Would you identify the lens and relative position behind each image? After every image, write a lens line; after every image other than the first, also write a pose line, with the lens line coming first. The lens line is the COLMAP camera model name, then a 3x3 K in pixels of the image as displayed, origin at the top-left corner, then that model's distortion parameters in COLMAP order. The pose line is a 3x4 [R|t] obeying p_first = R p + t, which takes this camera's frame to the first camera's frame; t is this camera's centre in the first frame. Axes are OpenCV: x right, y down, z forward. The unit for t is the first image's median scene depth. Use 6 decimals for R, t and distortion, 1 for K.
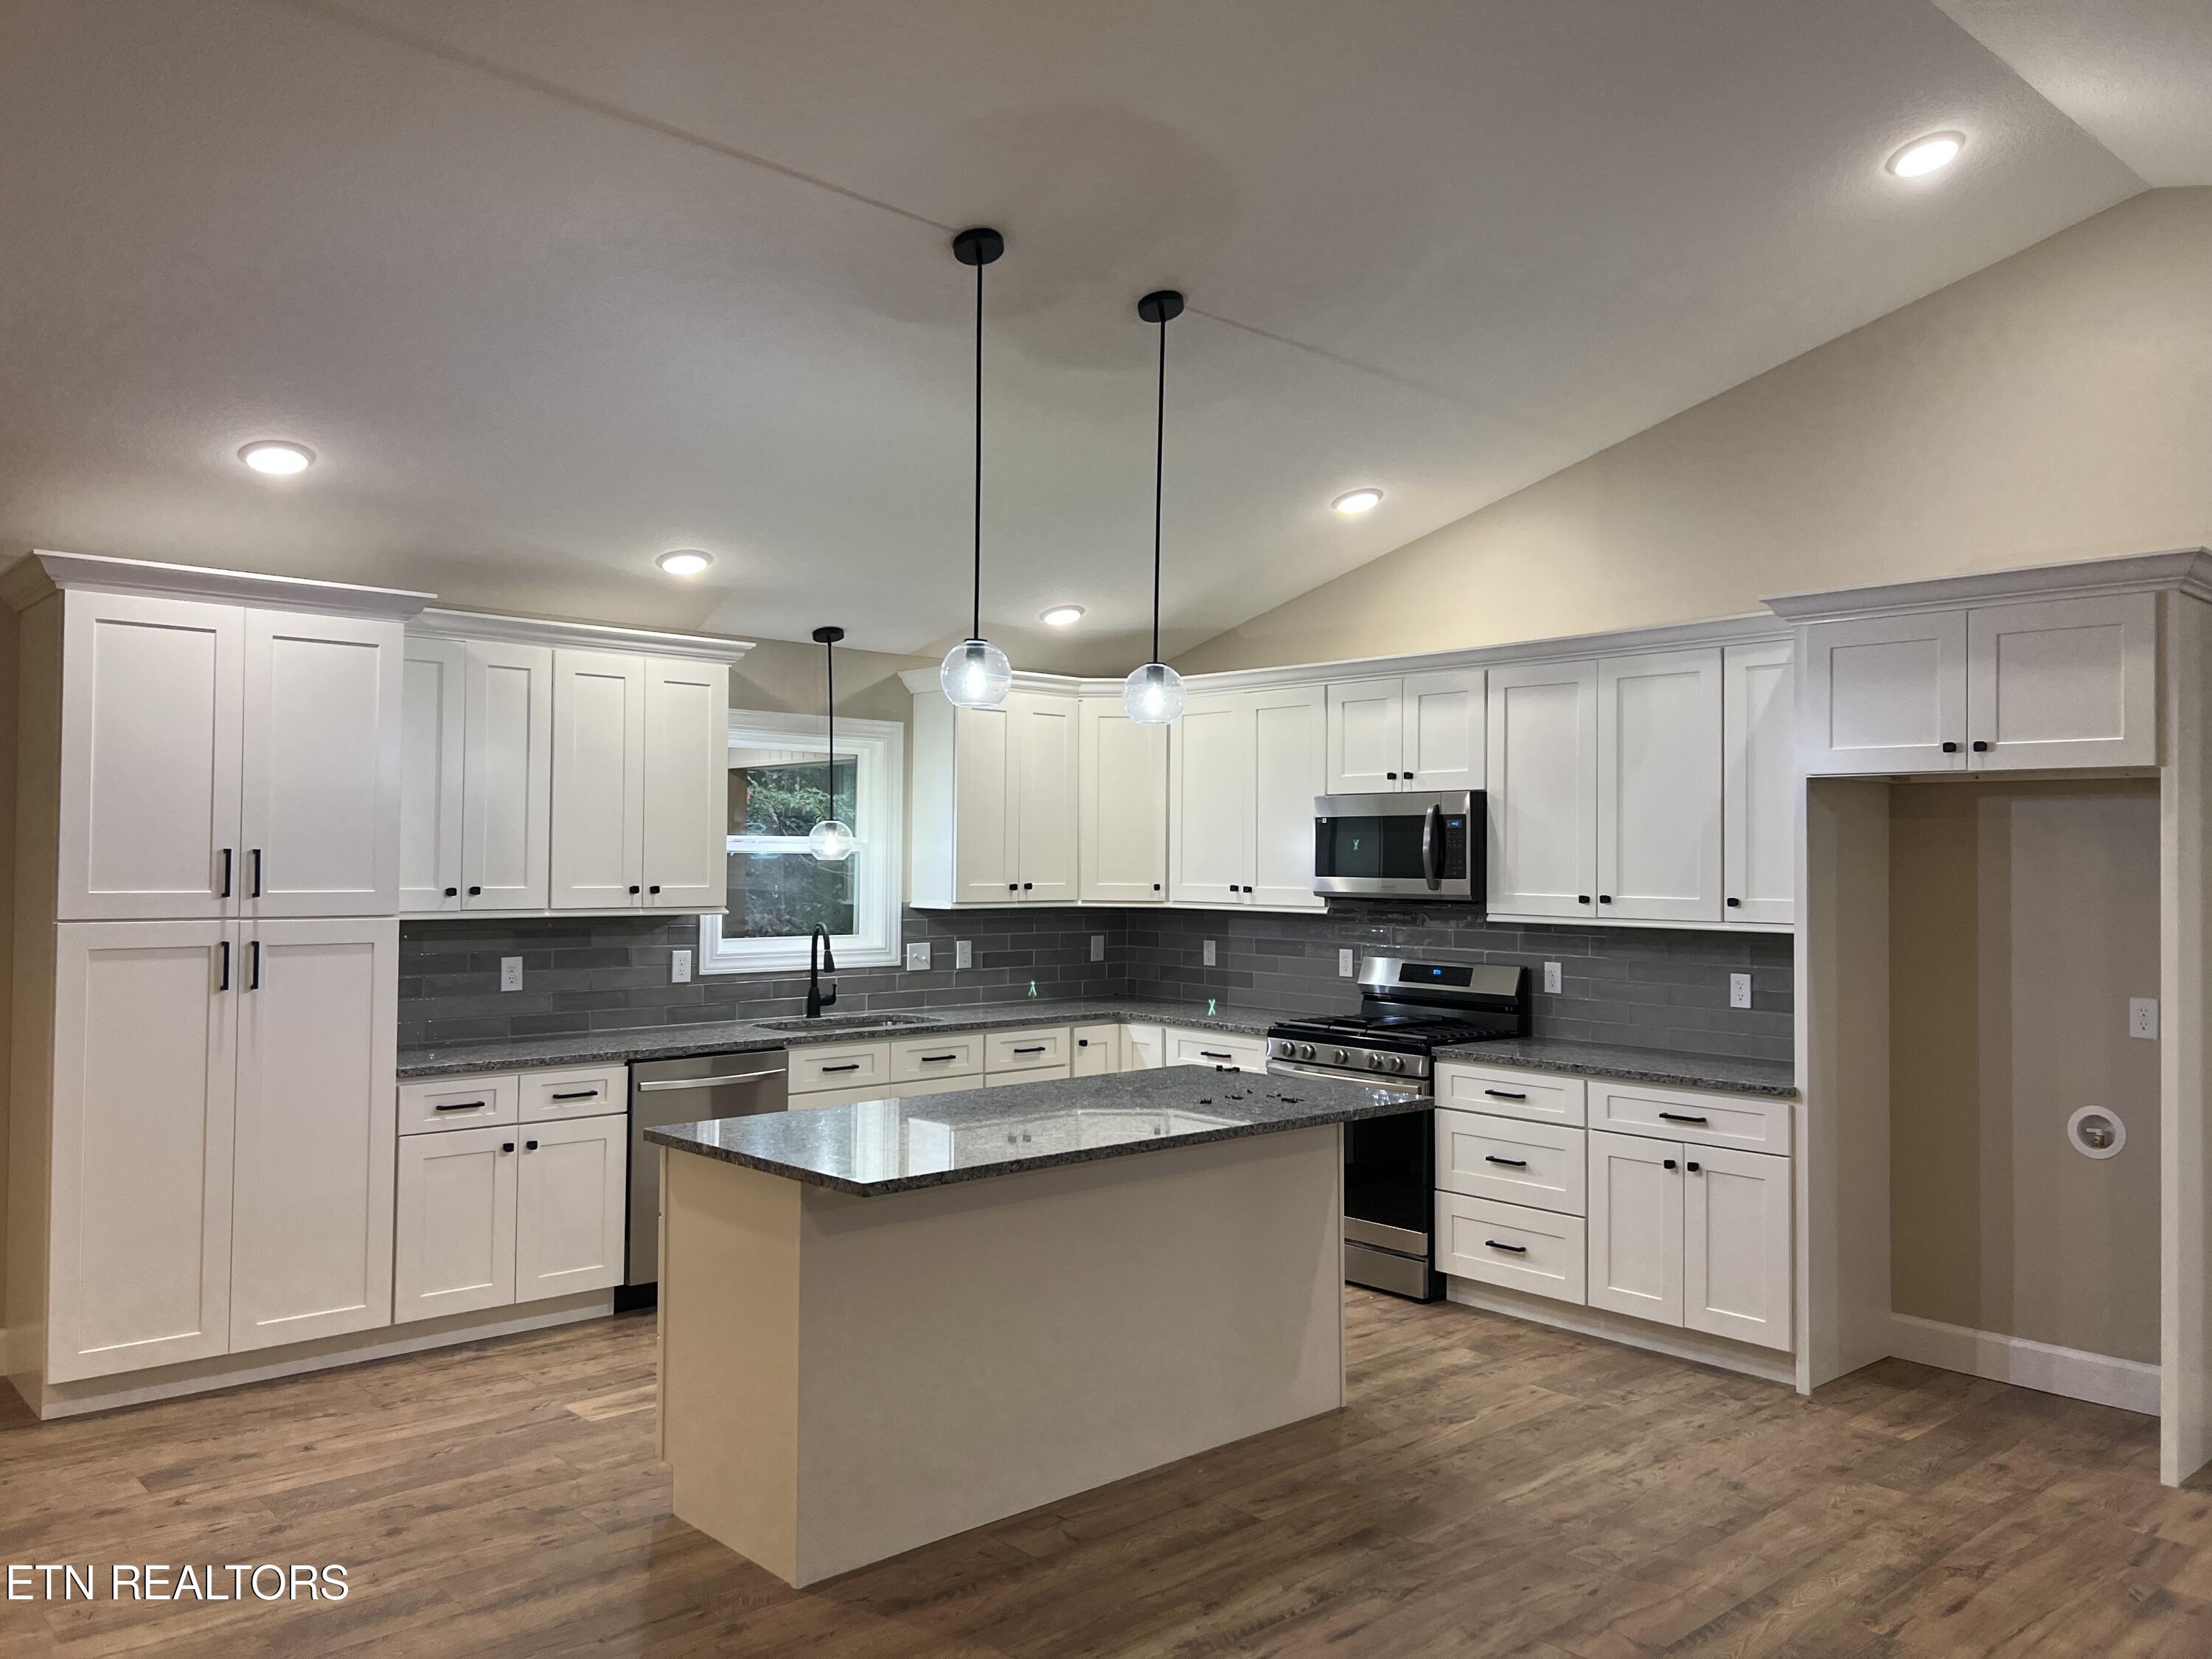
lens RADIAL K [[1666.1, 0, 1112.6], [0, 1666.1, 824.2], [0, 0, 1]] dist [0.044142, -0.050219]
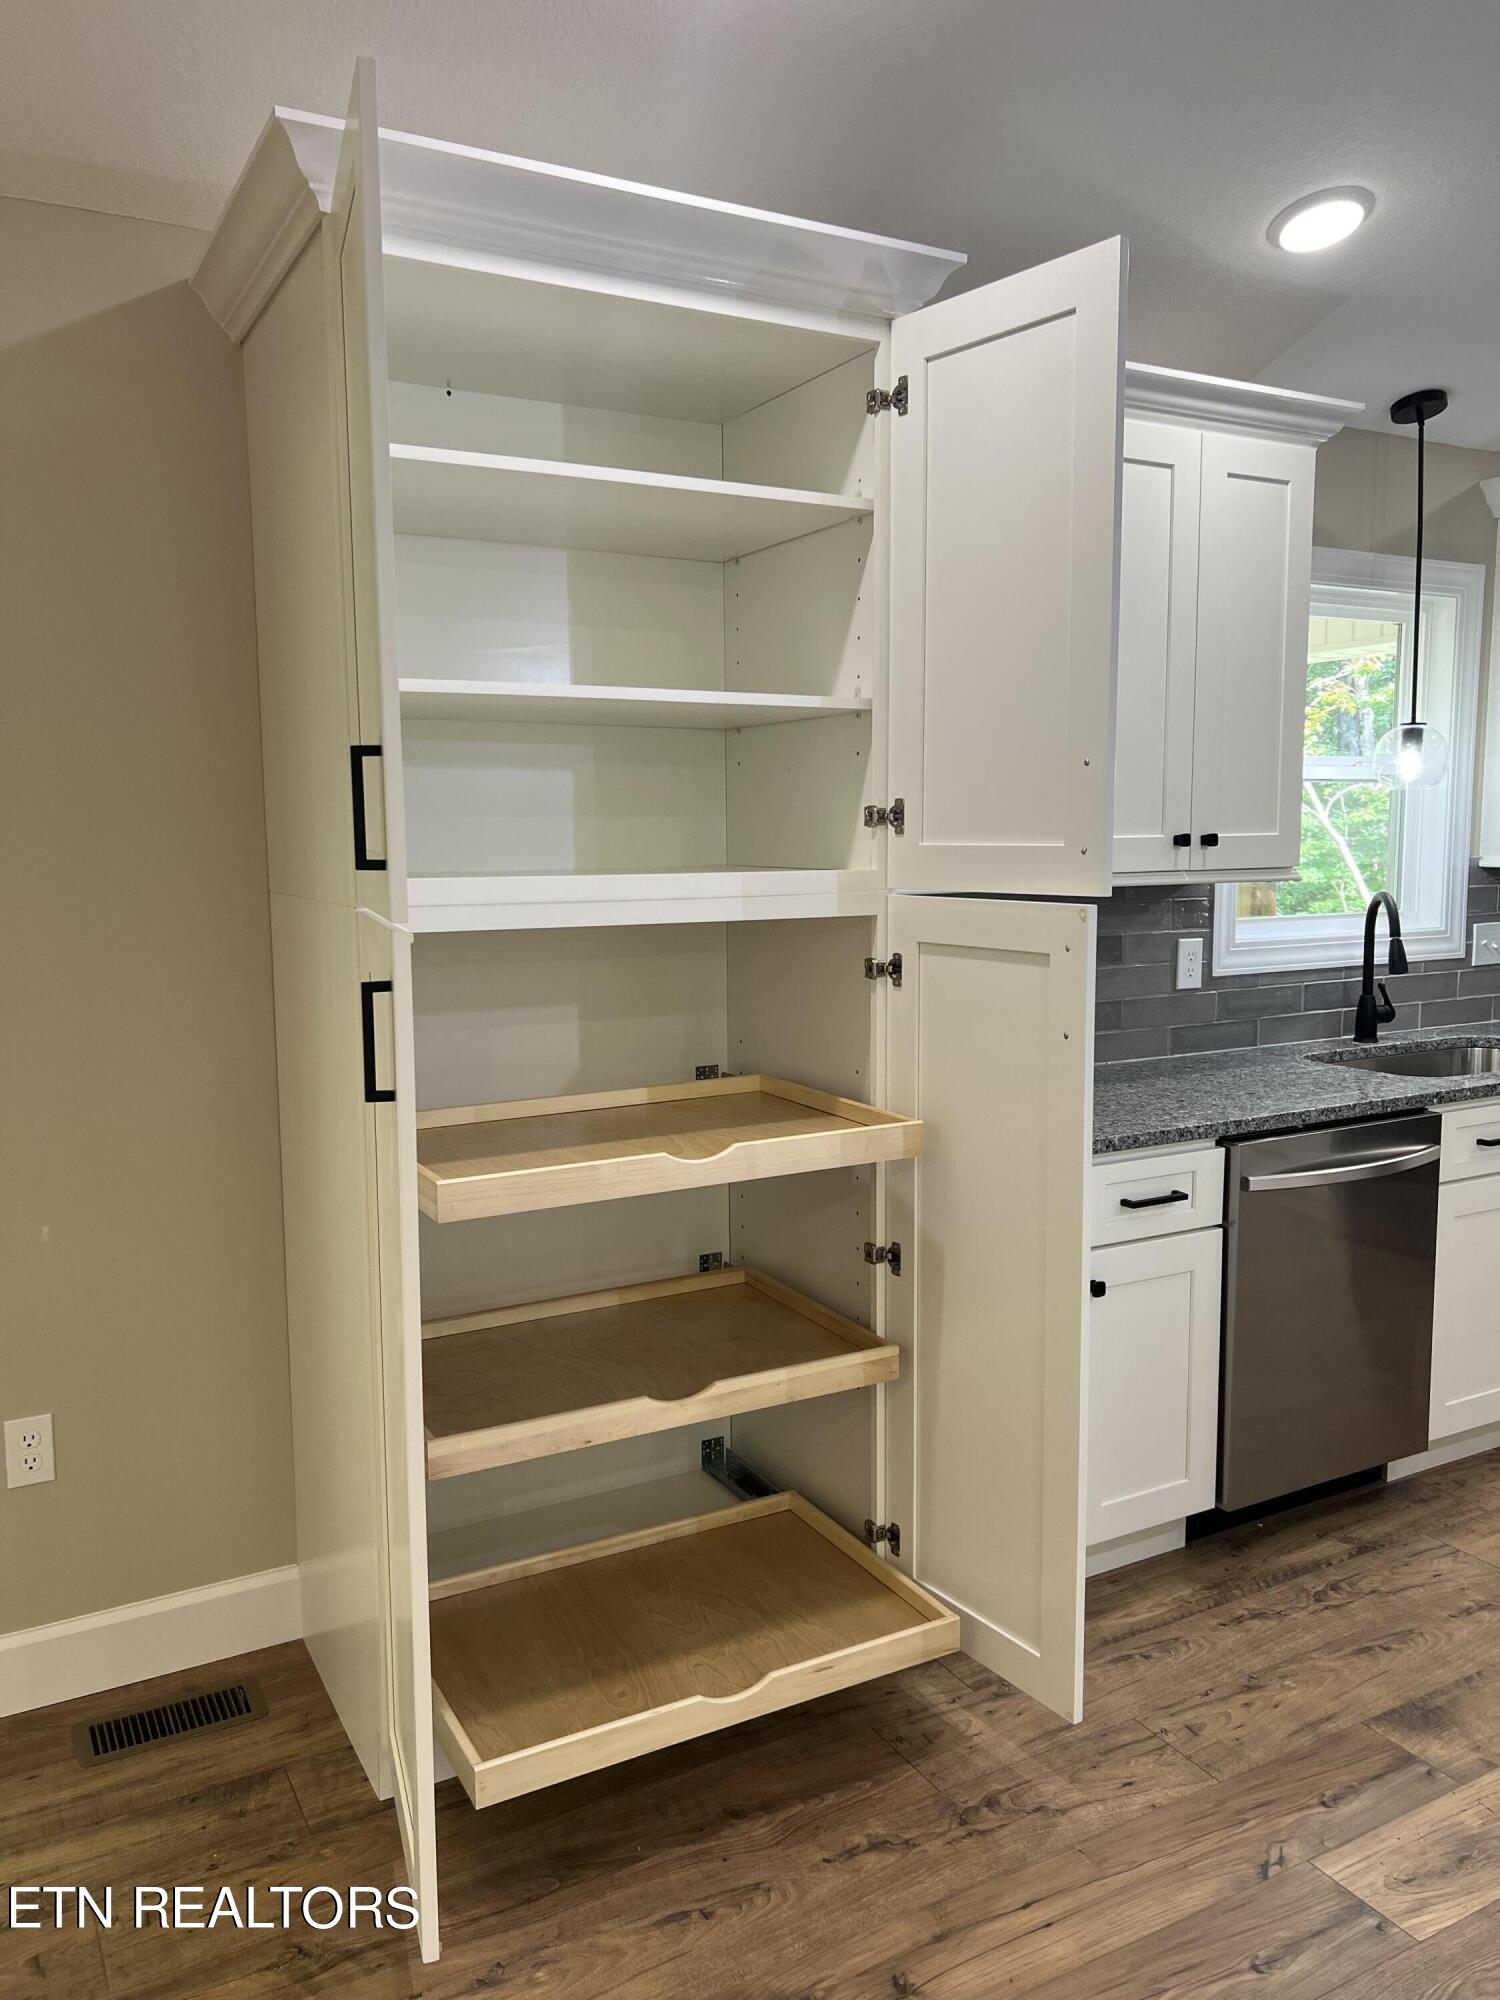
lens RADIAL K [[1506.4, 0, 748.8], [0, 1506.4, 1001.4], [0, 0, 1]] dist [0.044142, -0.050219]
pose [[0.971485, 0.007650, -0.236978, -0.284435], [0.024235, 0.991040, 0.131346, 0.020254], [0.235860, -0.133343, 0.962595, 0.410237]]
